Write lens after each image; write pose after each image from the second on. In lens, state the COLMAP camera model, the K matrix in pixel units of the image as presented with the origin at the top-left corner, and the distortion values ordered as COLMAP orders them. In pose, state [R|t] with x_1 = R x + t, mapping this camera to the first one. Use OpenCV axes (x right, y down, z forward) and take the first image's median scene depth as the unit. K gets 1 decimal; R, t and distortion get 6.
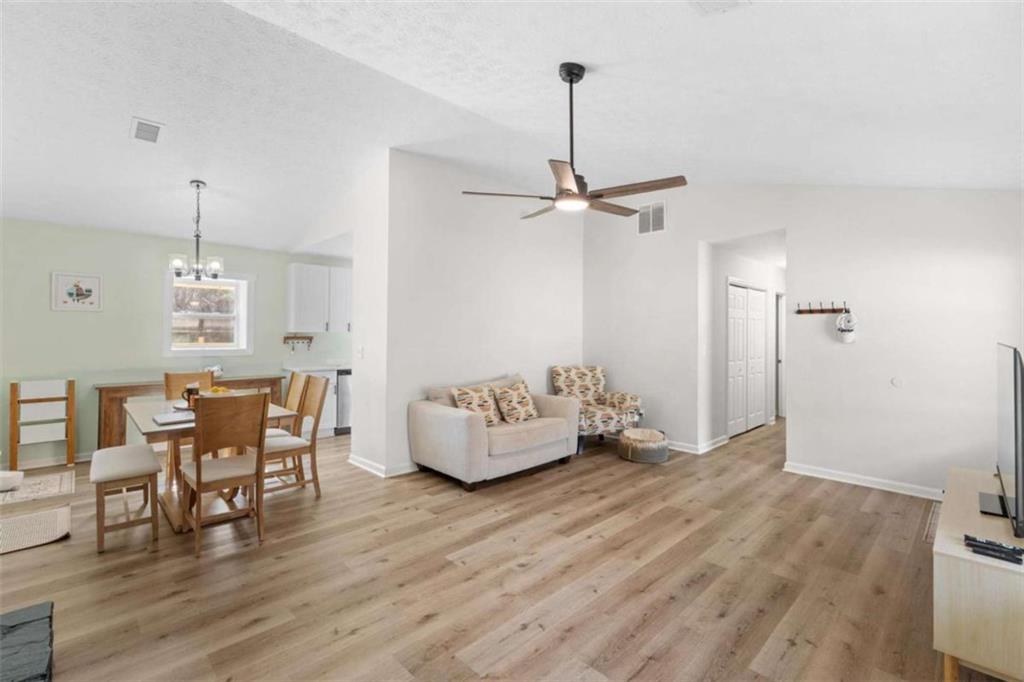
lens RADIAL K [[457.0, 0, 516.8], [0, 457.0, 330.8], [0, 0, 1]] dist [-0.012079, -0.000402]
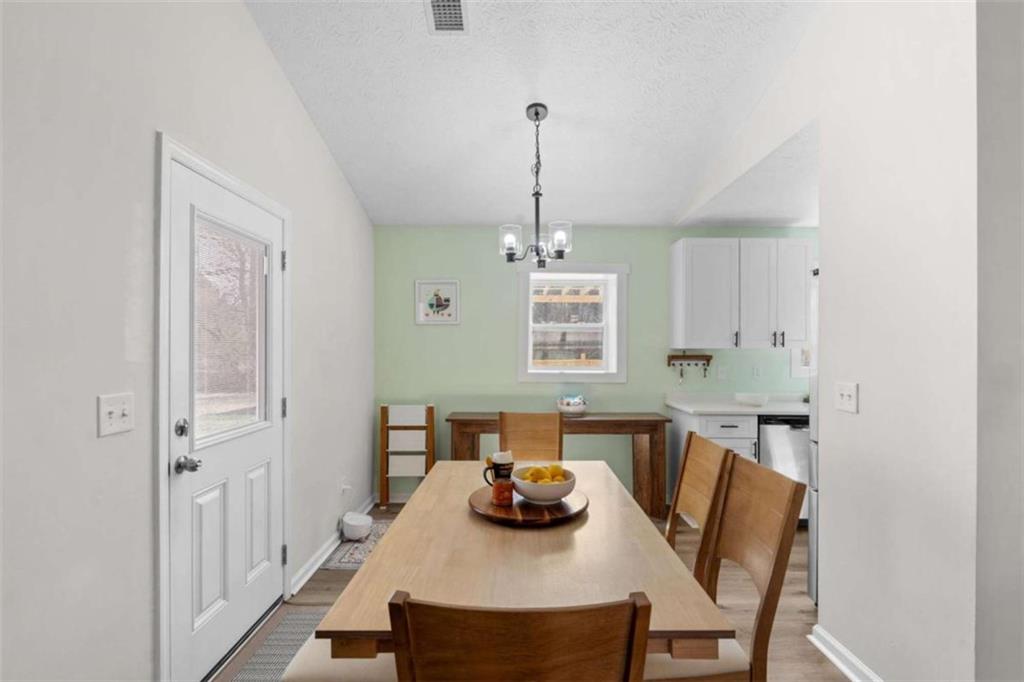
lens RADIAL K [[457.0, 0, 514.3], [0, 457.0, 342.0], [0, 0, 1]] dist [-0.012079, -0.000402]
pose [[0.708228, -0.012958, -0.705865, -0.263076], [0.008245, 0.999915, -0.010083, -0.001354], [0.705935, 0.001321, 0.708275, 0.490190]]
